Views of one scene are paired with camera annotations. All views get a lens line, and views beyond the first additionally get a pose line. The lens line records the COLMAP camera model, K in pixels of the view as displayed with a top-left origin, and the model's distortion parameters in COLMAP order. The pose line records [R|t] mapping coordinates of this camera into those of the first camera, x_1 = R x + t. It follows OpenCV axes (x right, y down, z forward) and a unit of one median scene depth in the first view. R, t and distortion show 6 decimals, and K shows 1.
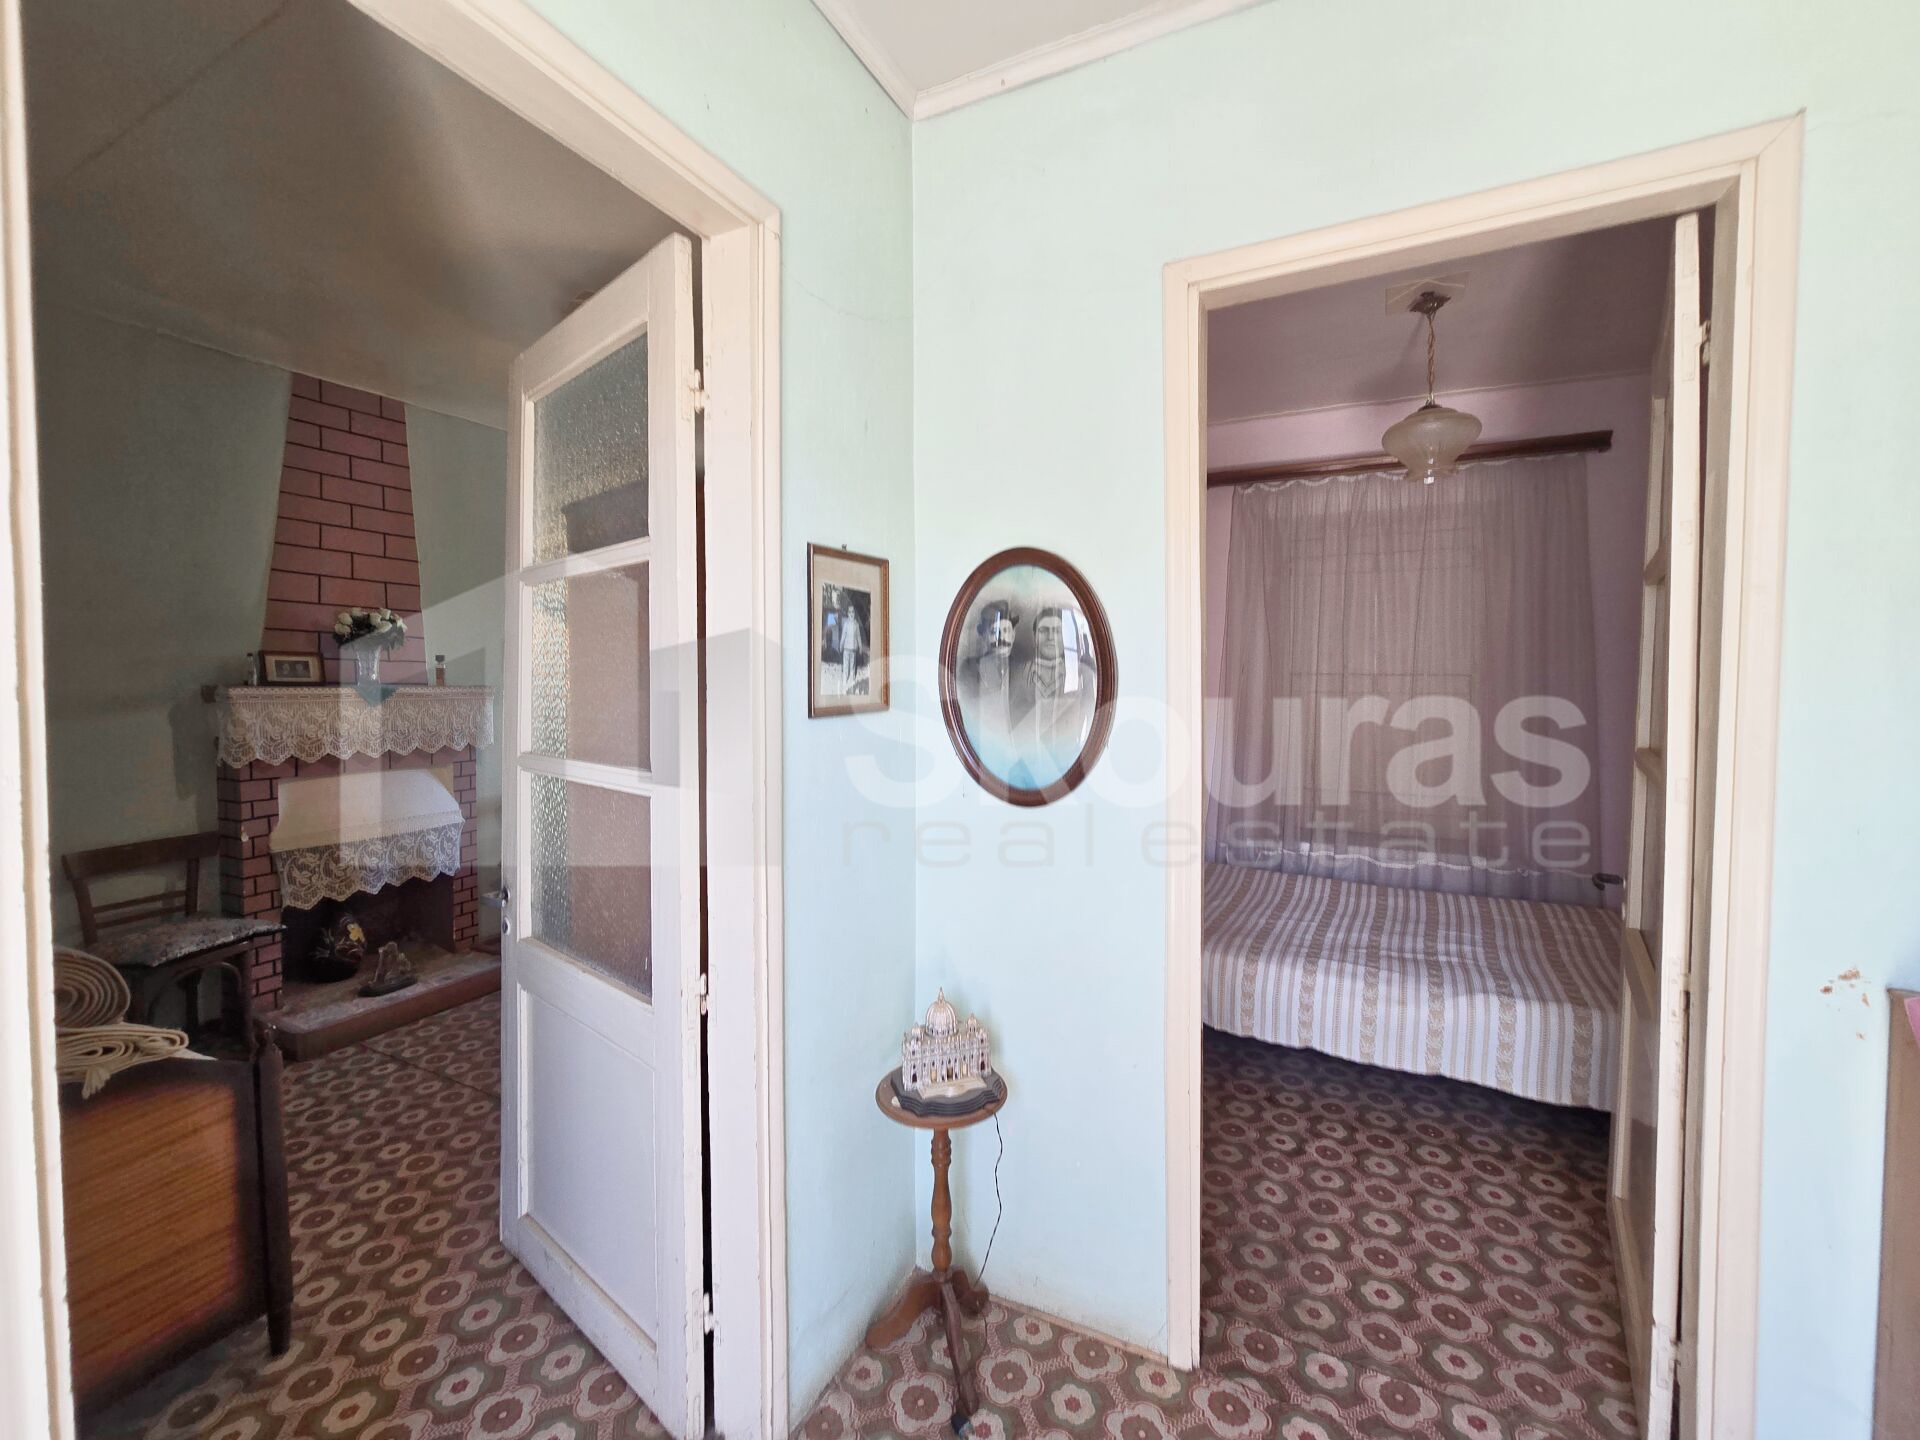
lens RADIAL K [[783.3, 0, 962.7], [0, 783.3, 703.7], [0, 0, 1]] dist [-0.009769, -0.000713]
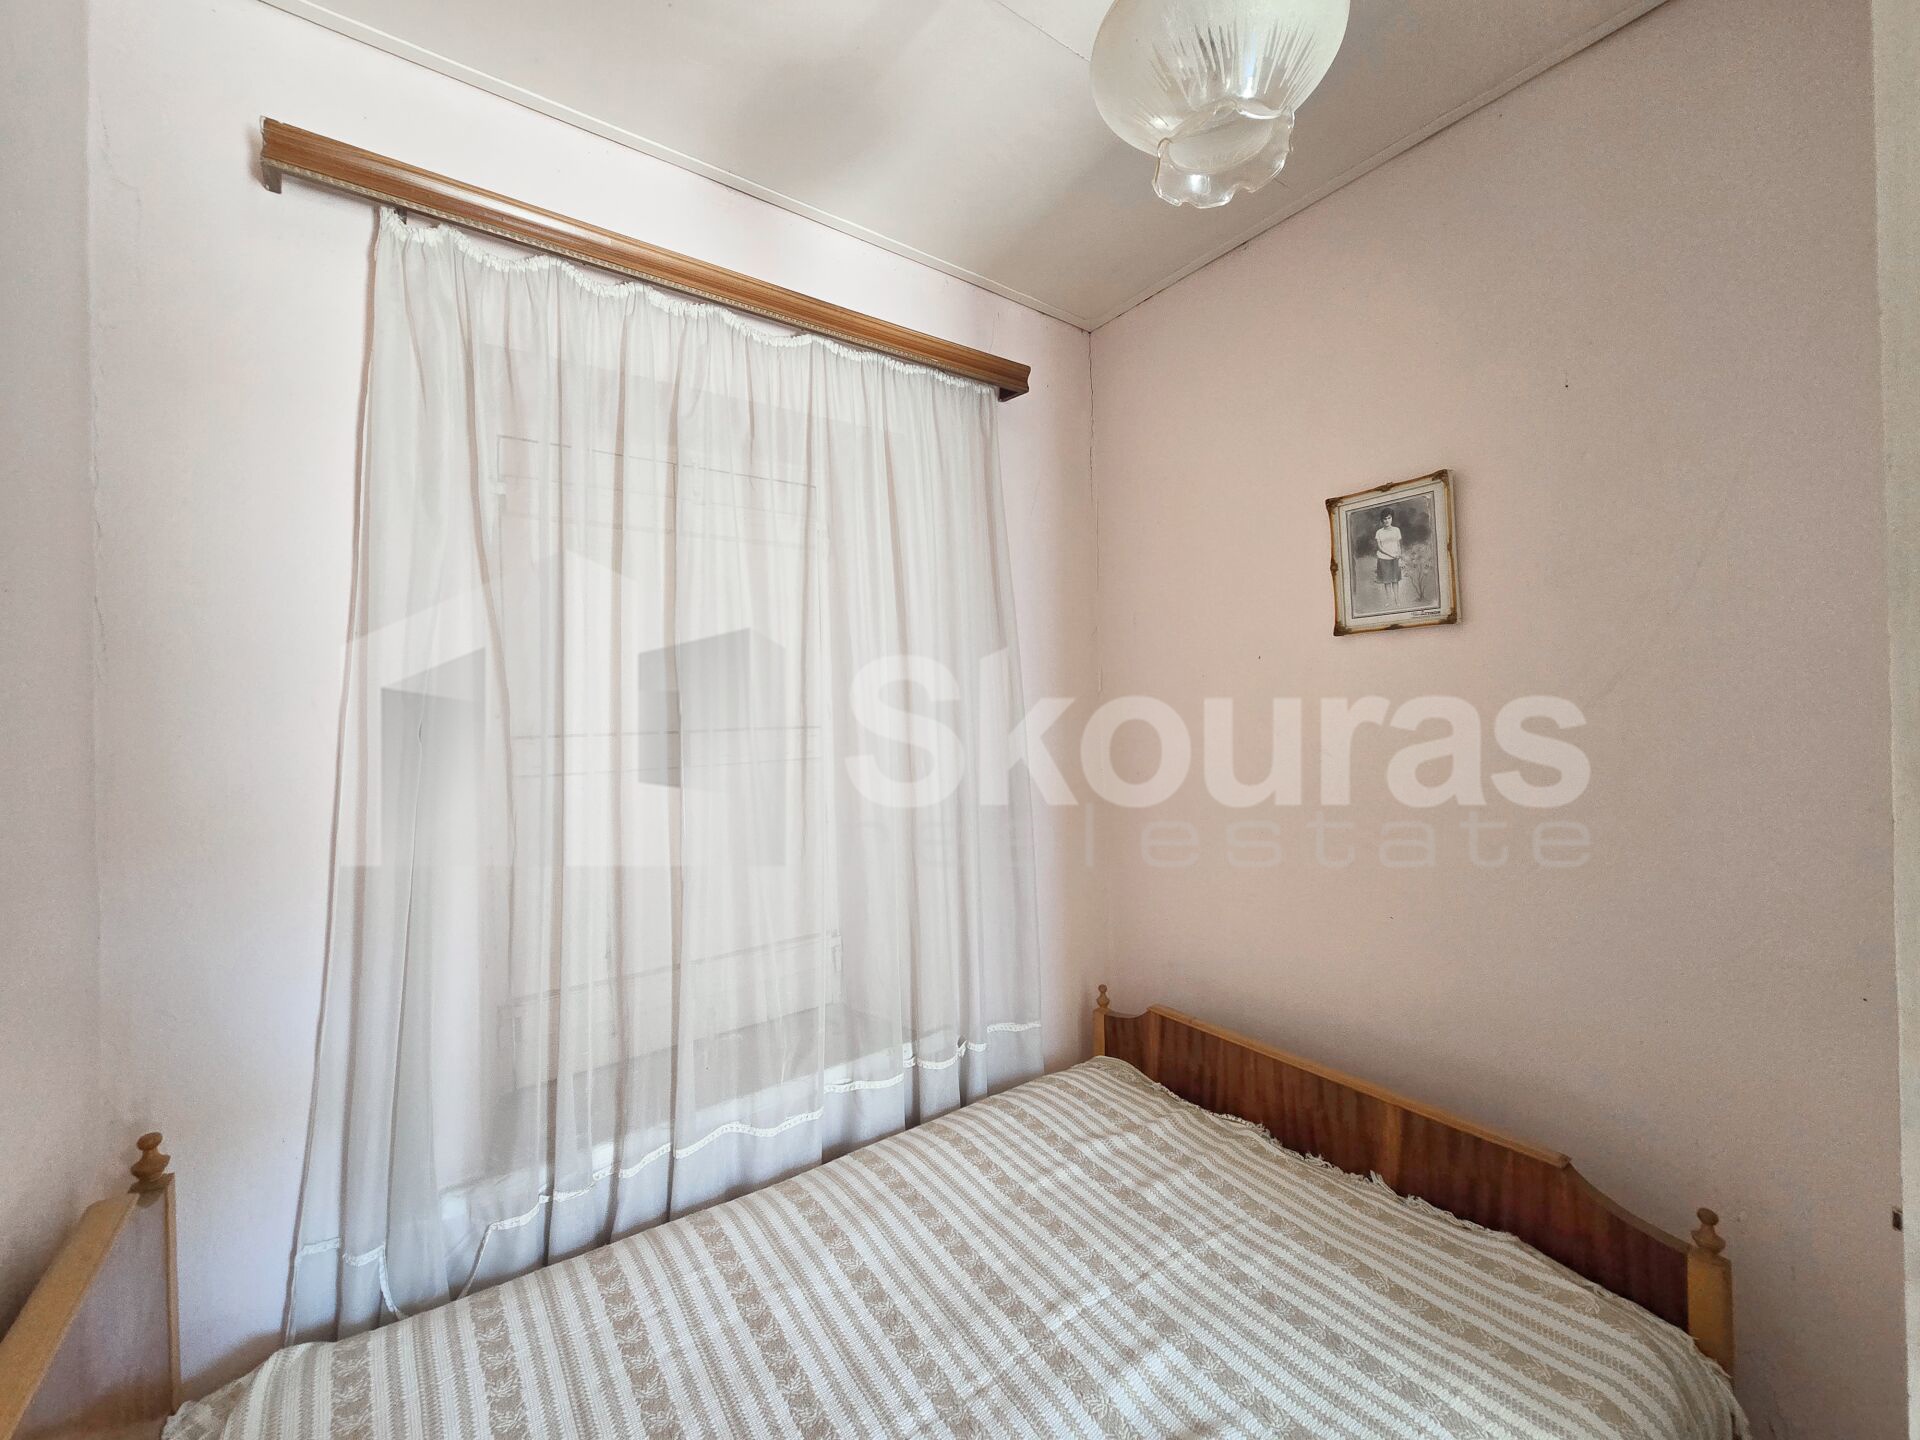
lens RADIAL K [[783.3, 0, 962.7], [0, 783.3, 703.7], [0, 0, 1]] dist [-0.009769, -0.000713]
pose [[0.437363, -0.005125, 0.899270, 0.192931], [0.055133, 0.998256, -0.021125, -0.047799], [-0.897593, 0.058819, 0.436883, 0.805786]]
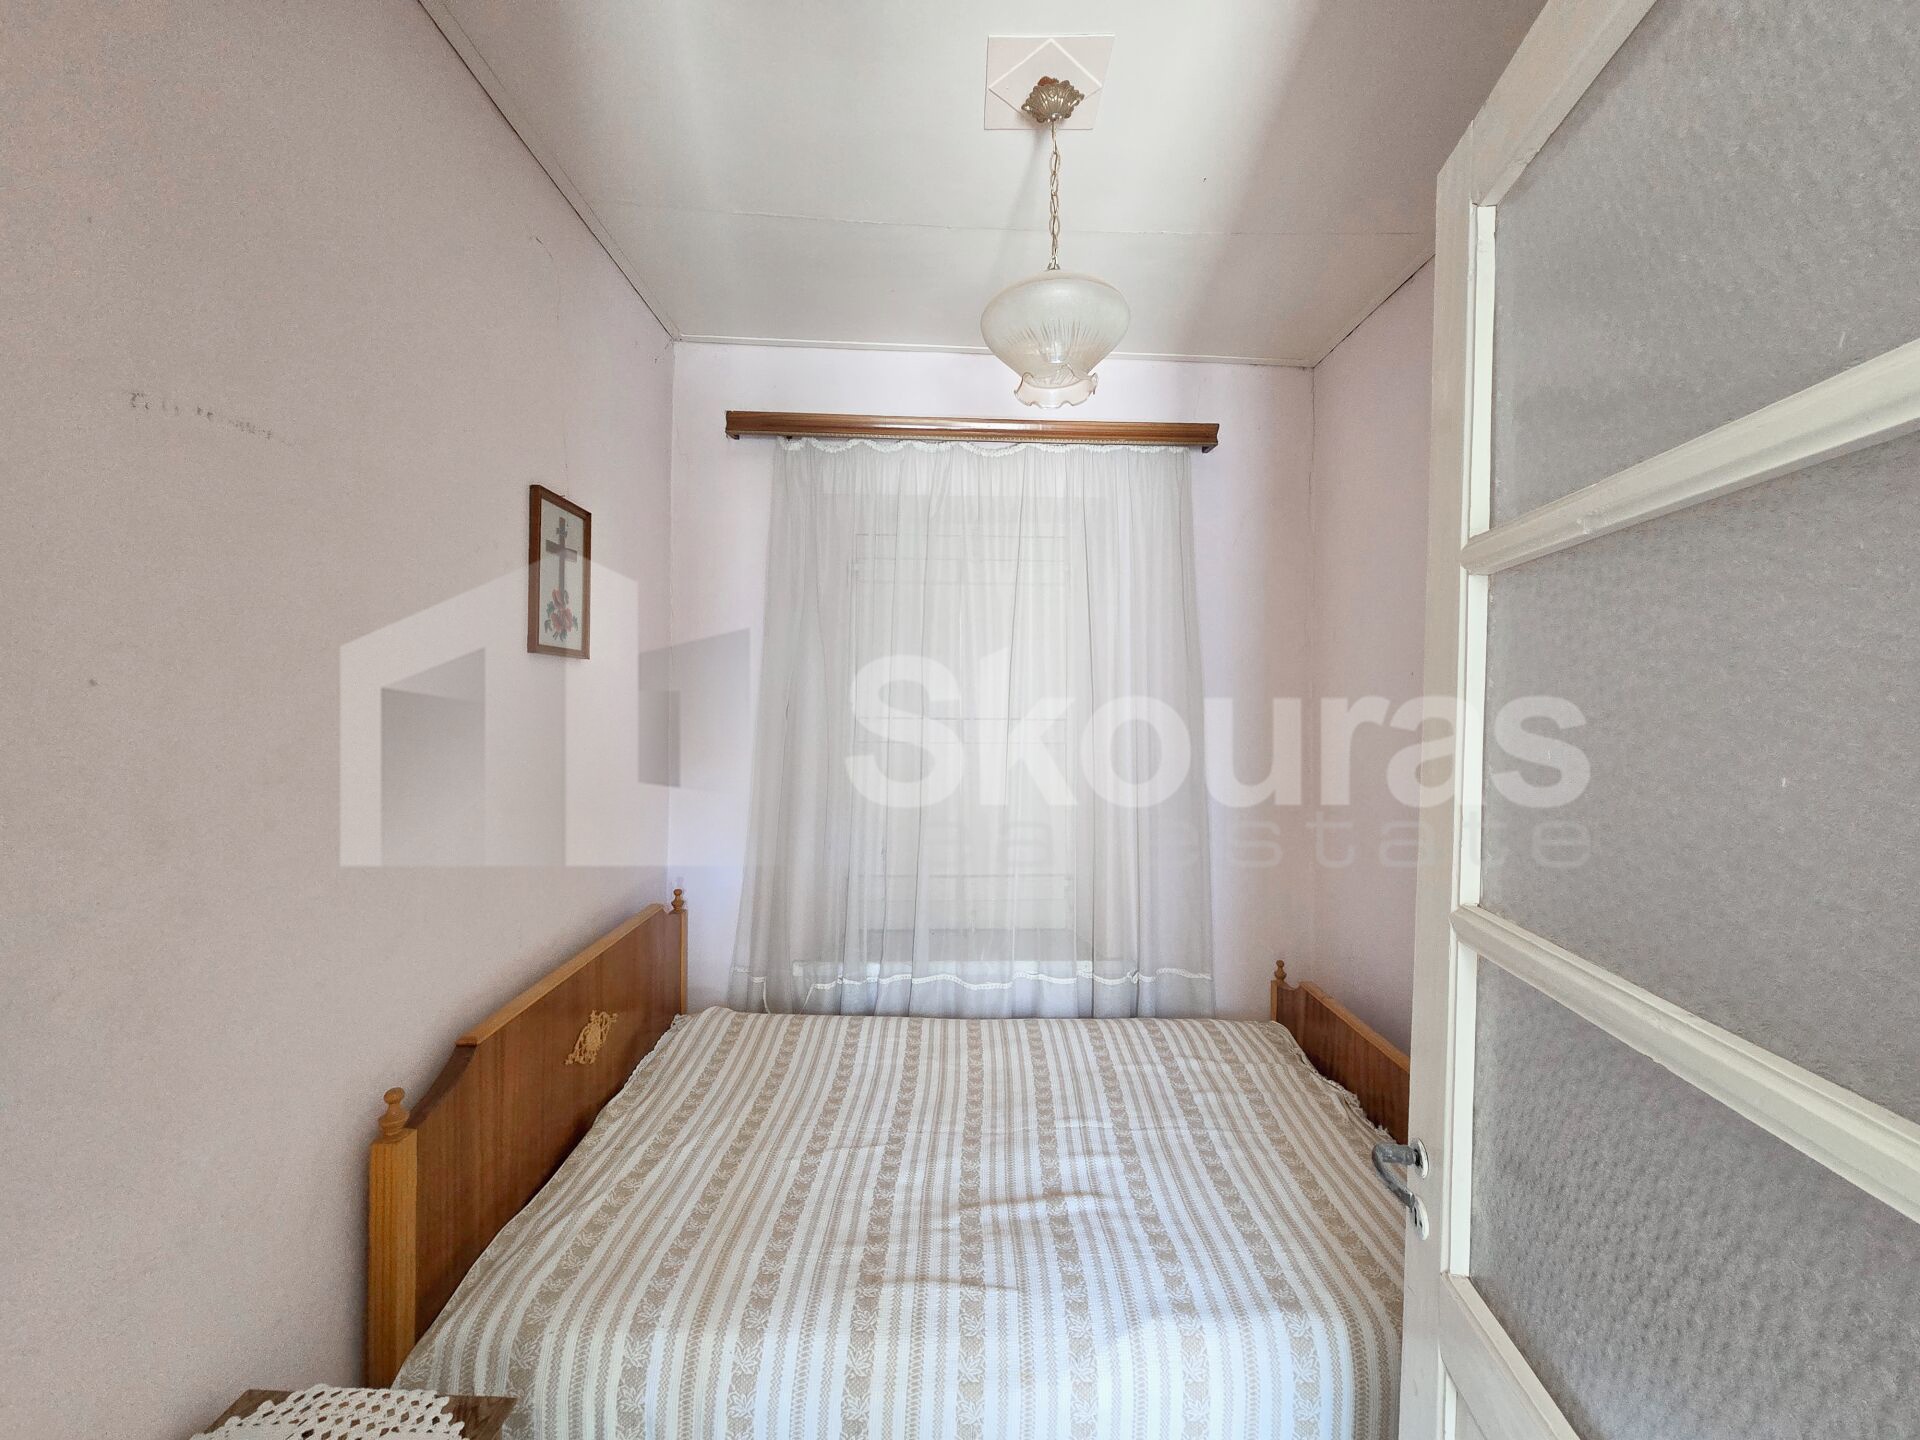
lens RADIAL K [[783.3, 0, 962.7], [0, 783.3, 703.7], [0, 0, 1]] dist [-0.009769, -0.000713]
pose [[0.876402, 0.010947, 0.481456, 0.217009], [0.006286, 0.999396, -0.034165, -0.036287], [-0.481539, 0.032969, 0.875804, 0.439936]]
